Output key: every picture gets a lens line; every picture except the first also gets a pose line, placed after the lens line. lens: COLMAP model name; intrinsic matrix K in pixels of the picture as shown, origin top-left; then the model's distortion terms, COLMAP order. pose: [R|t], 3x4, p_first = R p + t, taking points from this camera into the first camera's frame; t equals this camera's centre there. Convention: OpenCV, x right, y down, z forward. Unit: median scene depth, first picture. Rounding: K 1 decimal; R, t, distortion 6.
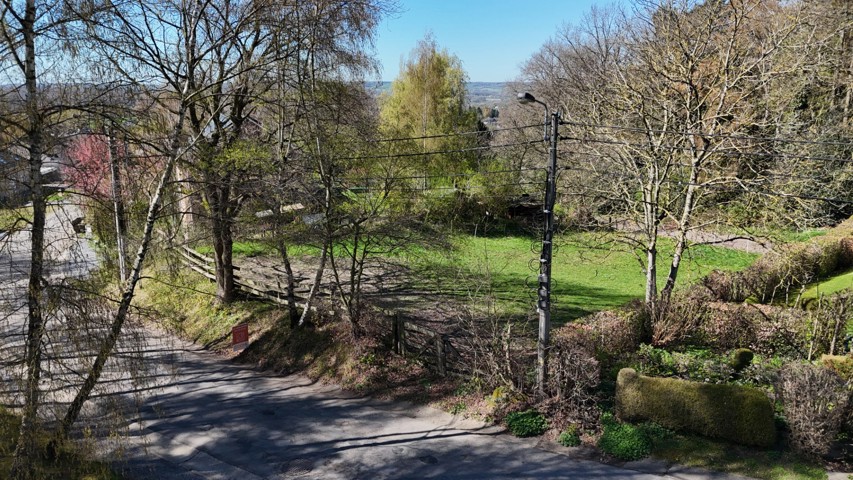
lens RADIAL K [[637.0, 0, 426.7], [0, 637.0, 240.3], [0, 0, 1]] dist [0.032885, -0.007198]
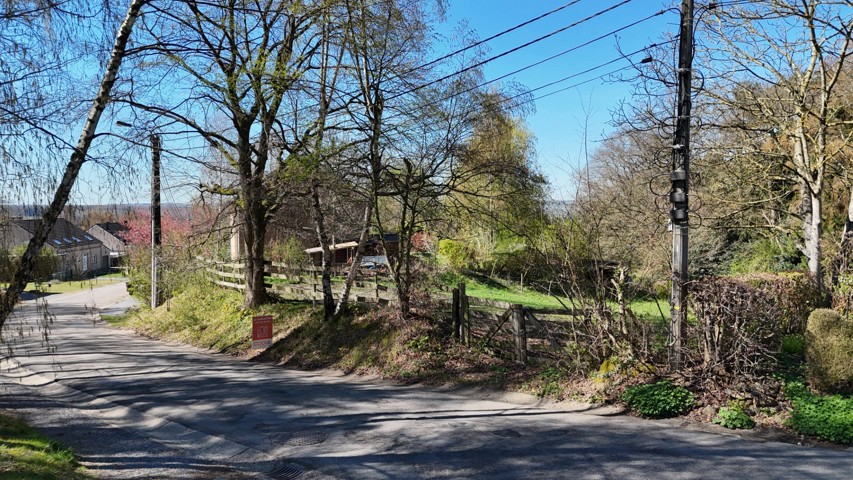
lens RADIAL K [[637.0, 0, 421.3], [0, 637.0, 239.6], [0, 0, 1]] dist [0.032885, -0.007198]
pose [[0.994099, 0.007022, -0.108249, -0.011045], [-0.026304, 0.983723, -0.177753, 0.216494], [0.105239, 0.179552, 0.978103, 0.273440]]
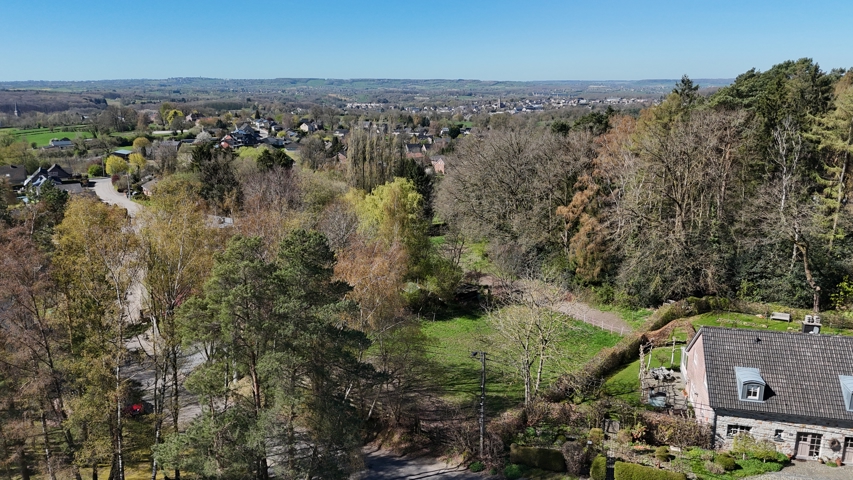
lens RADIAL K [[637.0, 0, 427.2], [0, 637.0, 238.3], [0, 0, 1]] dist [0.032885, -0.007198]
pose [[0.993787, -0.030283, 0.107103, -0.258920], [0.029375, 0.999518, 0.010048, -0.590342], [-0.107356, -0.006840, 0.994197, -1.365904]]
